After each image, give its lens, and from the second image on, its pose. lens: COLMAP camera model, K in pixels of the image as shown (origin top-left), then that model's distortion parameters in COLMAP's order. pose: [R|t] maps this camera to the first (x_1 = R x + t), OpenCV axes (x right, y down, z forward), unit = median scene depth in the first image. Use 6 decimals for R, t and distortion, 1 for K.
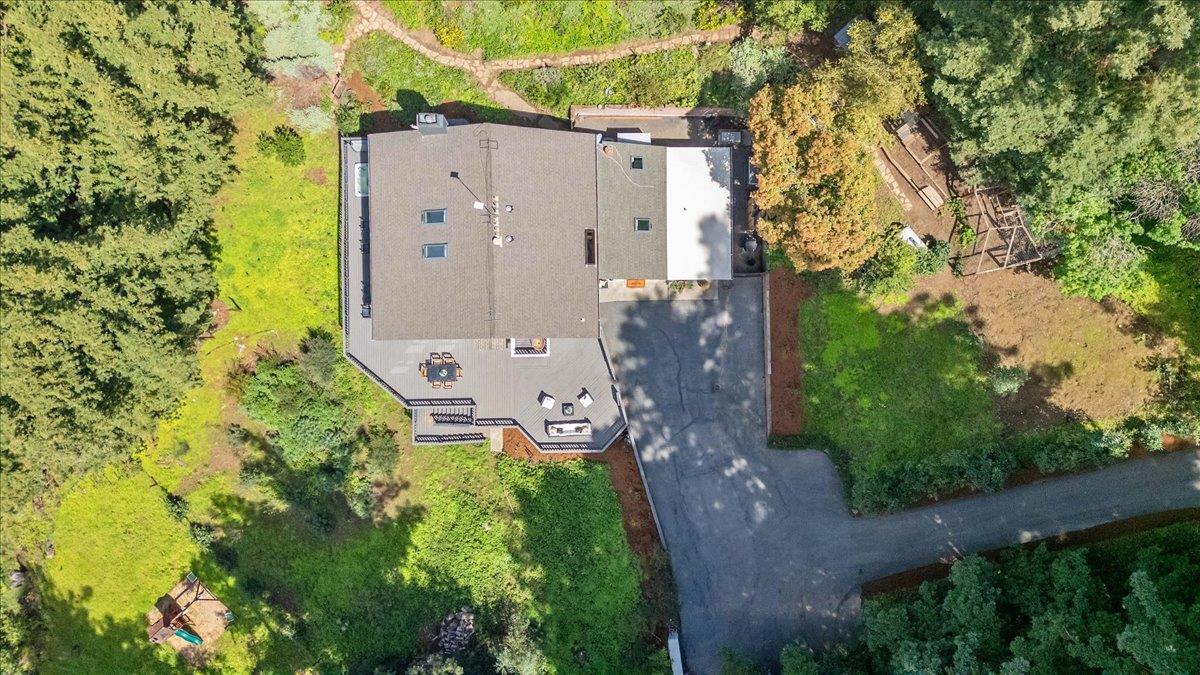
lens RADIAL K [[841.4, 0, 598.1], [0, 841.4, 341.1], [0, 0, 1]] dist [0.034213, -0.012008]
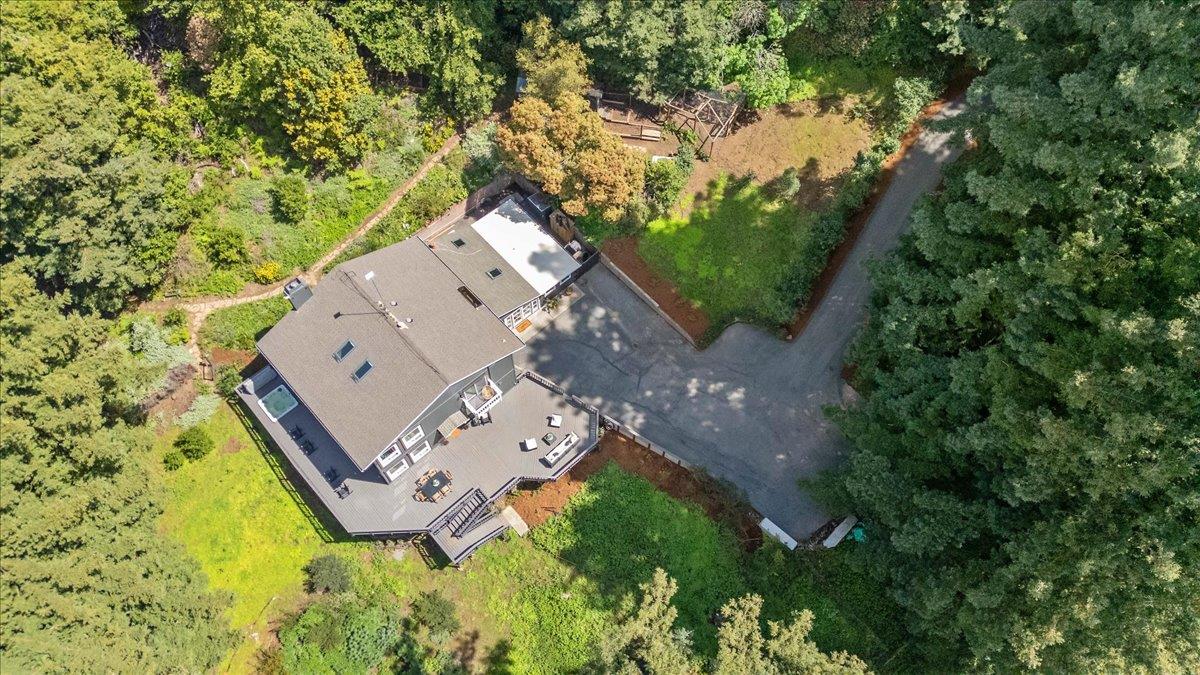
lens RADIAL K [[841.4, 0, 595.6], [0, 841.4, 335.9], [0, 0, 1]] dist [0.034213, -0.012008]
pose [[0.749959, -0.591787, 0.295549, -0.246321], [0.660868, 0.689590, -0.296173, 0.377053], [-0.028536, 0.417437, 0.908258, -0.066140]]
